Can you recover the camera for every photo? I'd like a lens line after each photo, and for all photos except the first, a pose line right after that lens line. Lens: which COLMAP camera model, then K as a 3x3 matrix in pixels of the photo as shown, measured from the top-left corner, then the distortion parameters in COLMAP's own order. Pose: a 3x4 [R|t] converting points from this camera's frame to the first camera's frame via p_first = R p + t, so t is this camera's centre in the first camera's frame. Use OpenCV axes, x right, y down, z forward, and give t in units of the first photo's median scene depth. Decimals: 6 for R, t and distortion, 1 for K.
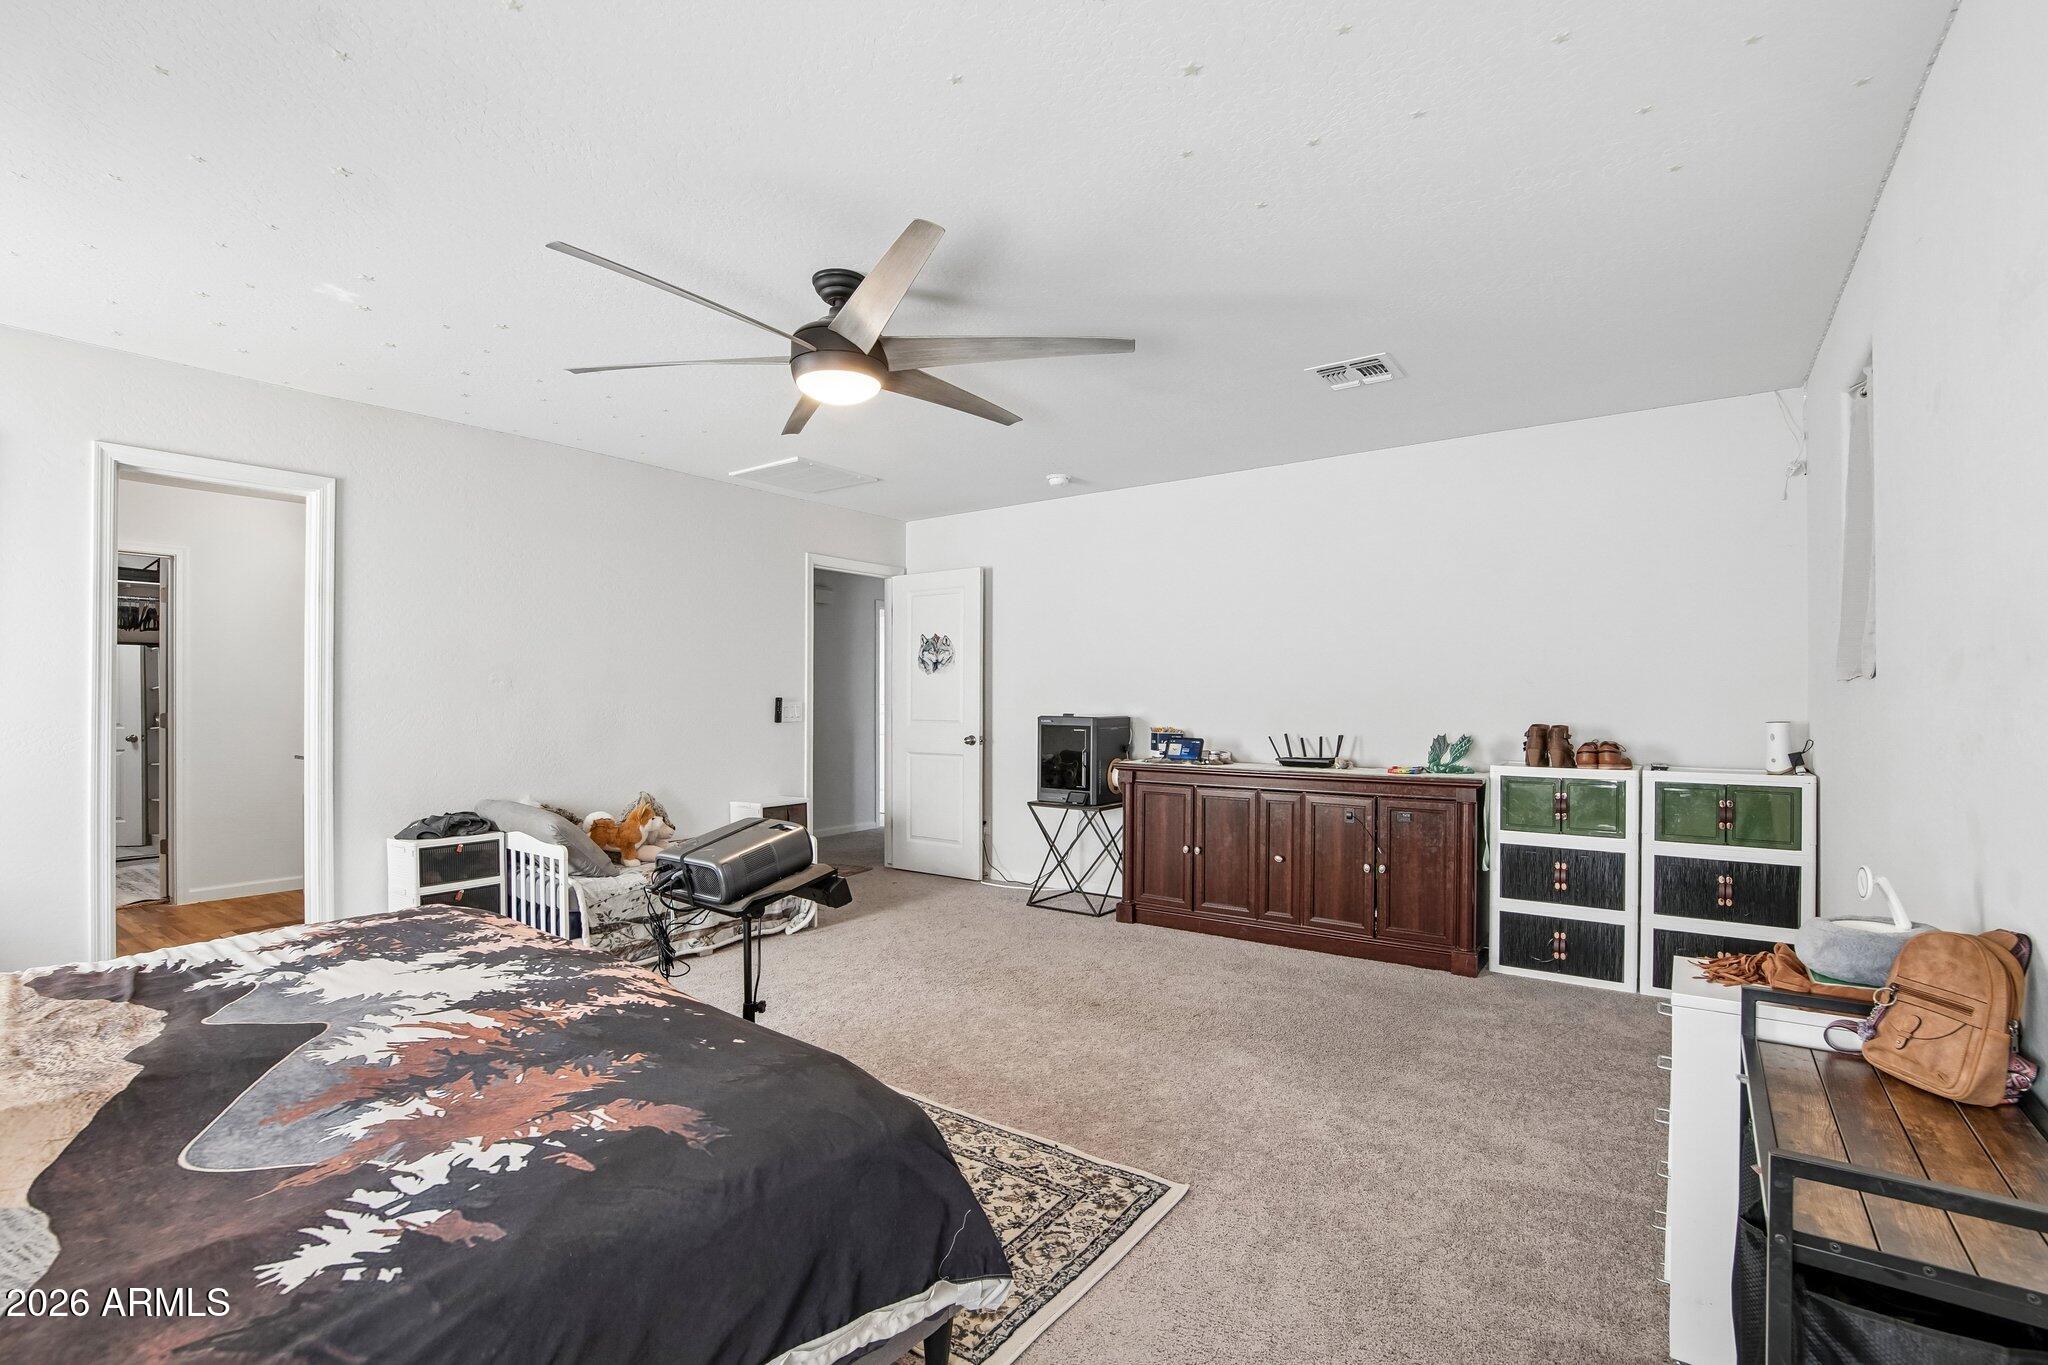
lens RADIAL K [[926.8, 0, 1026.3], [0, 926.8, 691.0], [0, 0, 1]] dist [-0.044307, 0.000477]
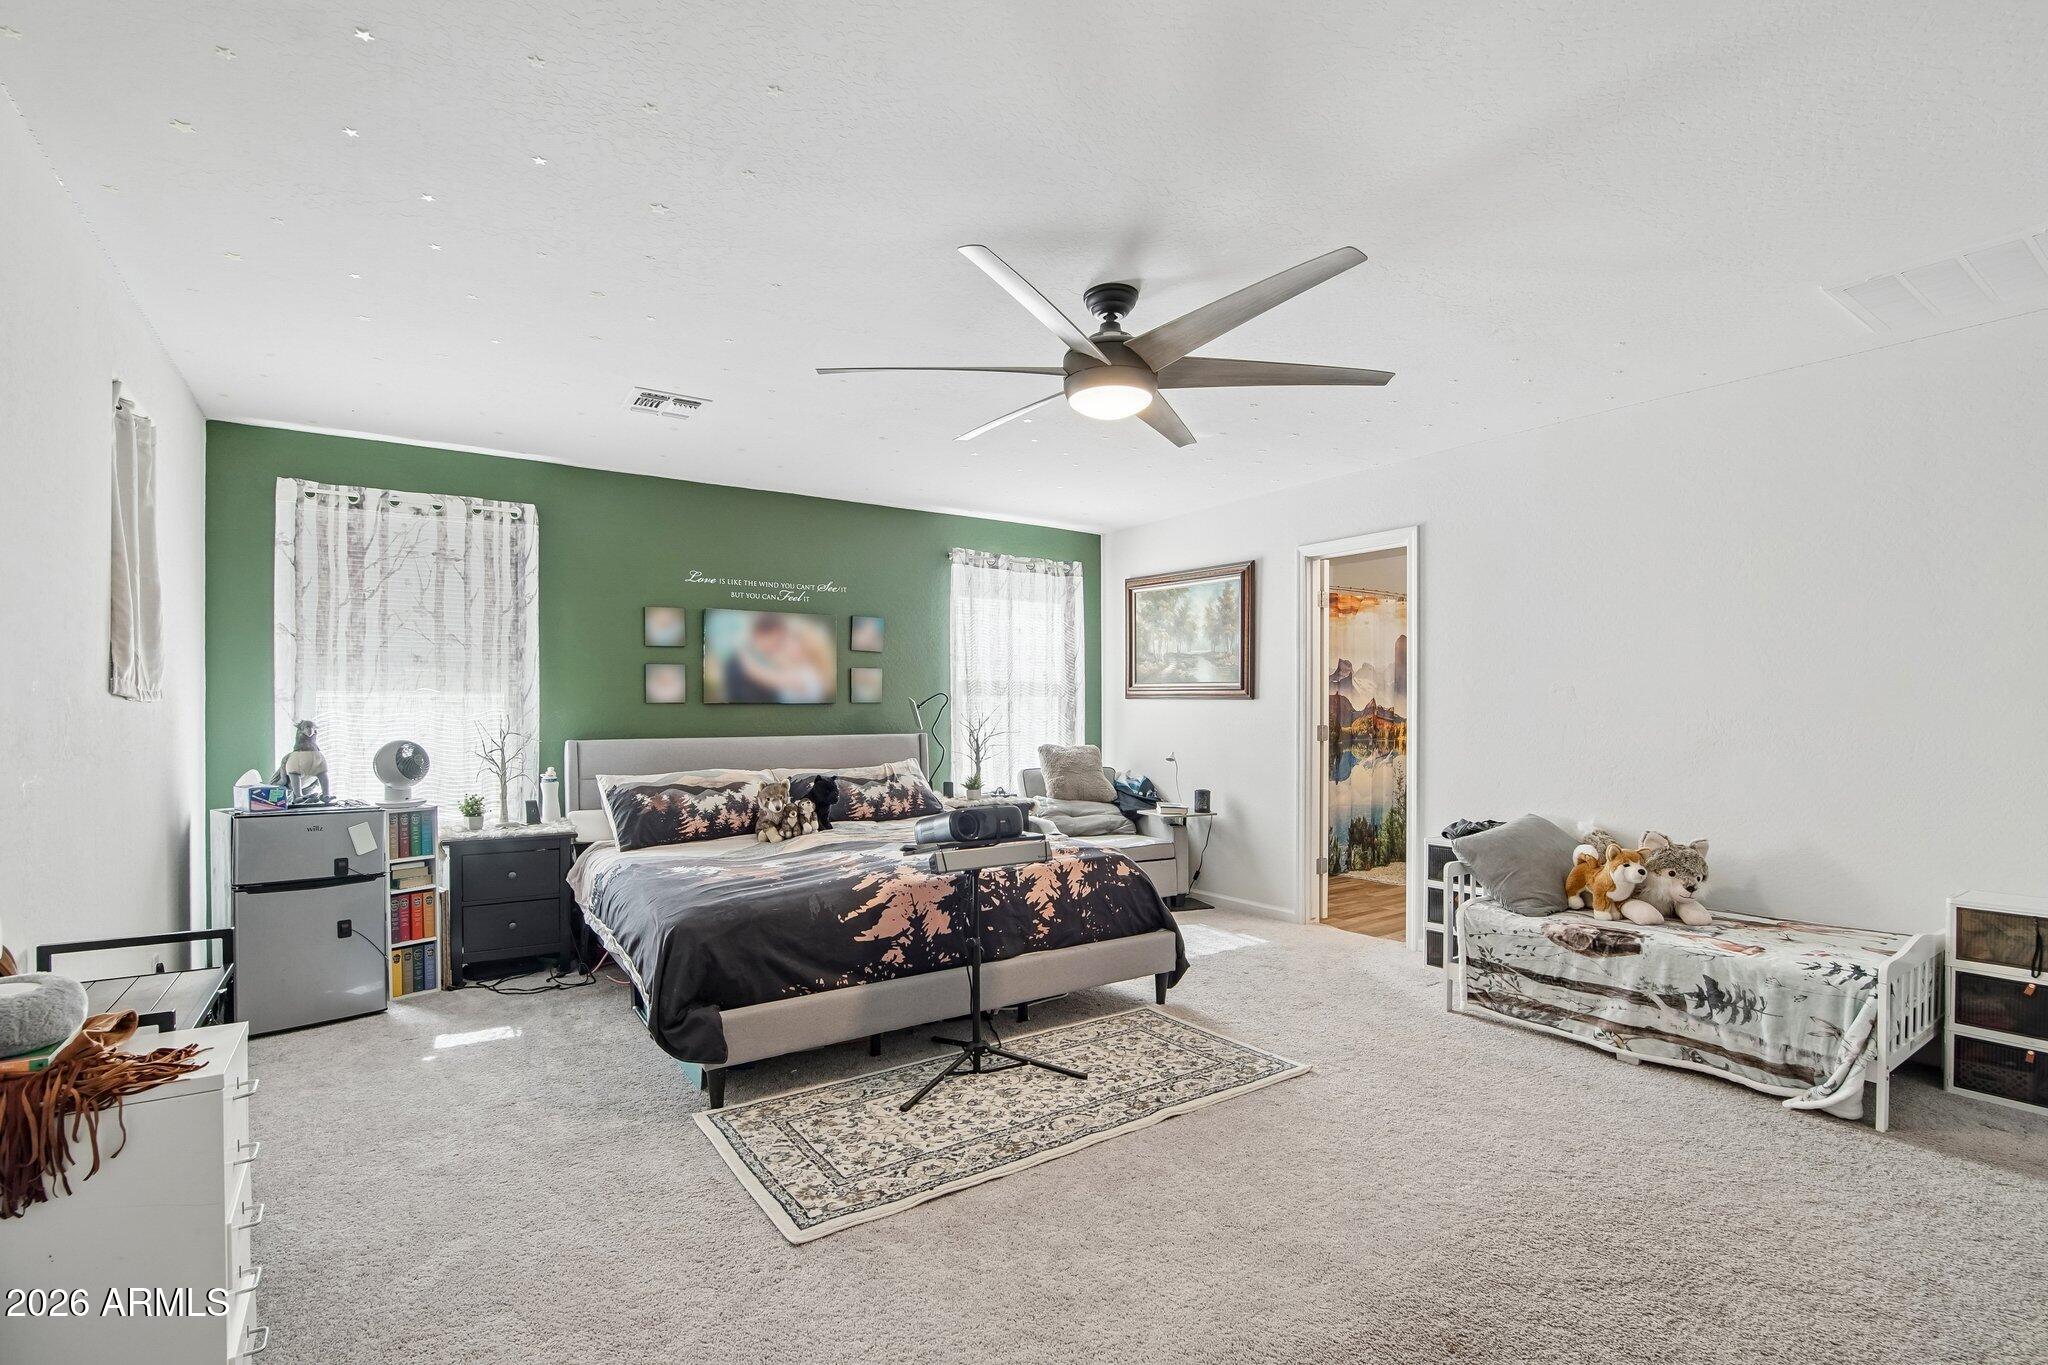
lens RADIAL K [[926.8, 0, 1026.3], [0, 926.8, 691.0], [0, 0, 1]] dist [-0.044307, 0.000477]
pose [[-0.328830, -0.018928, -0.944199, 0.558281], [-0.000493, 0.999802, -0.019871, 0.005052], [0.944389, -0.006068, -0.328774, 0.878565]]
